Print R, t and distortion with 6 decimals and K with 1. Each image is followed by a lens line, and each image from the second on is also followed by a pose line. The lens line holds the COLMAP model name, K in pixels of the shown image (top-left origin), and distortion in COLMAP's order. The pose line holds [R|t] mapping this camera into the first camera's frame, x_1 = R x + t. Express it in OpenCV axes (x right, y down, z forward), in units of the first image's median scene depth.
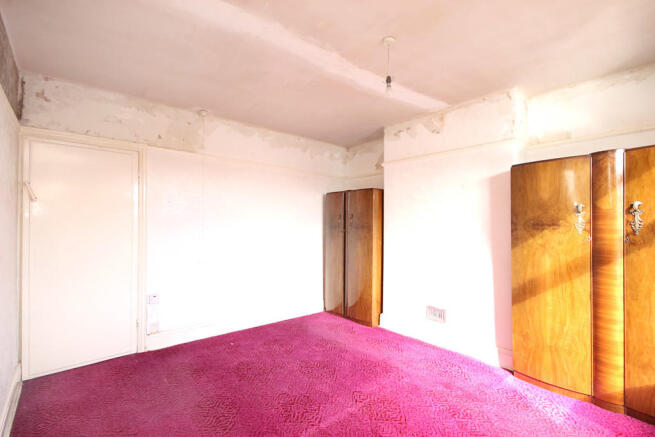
lens RADIAL K [[306.4, 0, 326.5], [0, 306.4, 223.2], [0, 0, 1]] dist [0.004194, 0.000224]
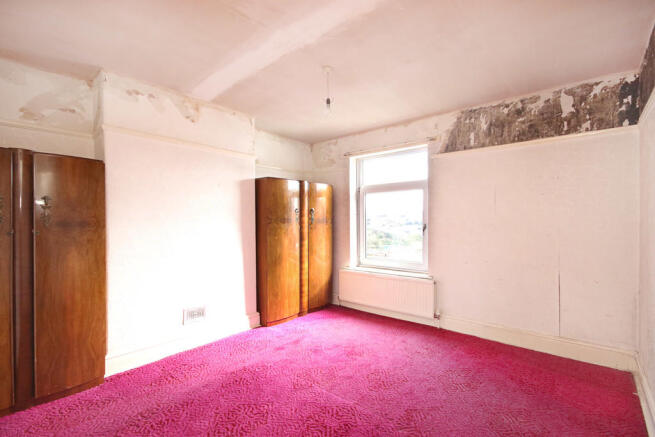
lens RADIAL K [[306.4, 0, 326.5], [0, 306.4, 223.2], [0, 0, 1]] dist [0.004194, 0.000224]
pose [[-0.175527, -0.005798, 0.984458, -0.677195], [-0.000704, 0.999983, 0.005764, 0.011660], [-0.984474, 0.000319, -0.175528, 0.814780]]
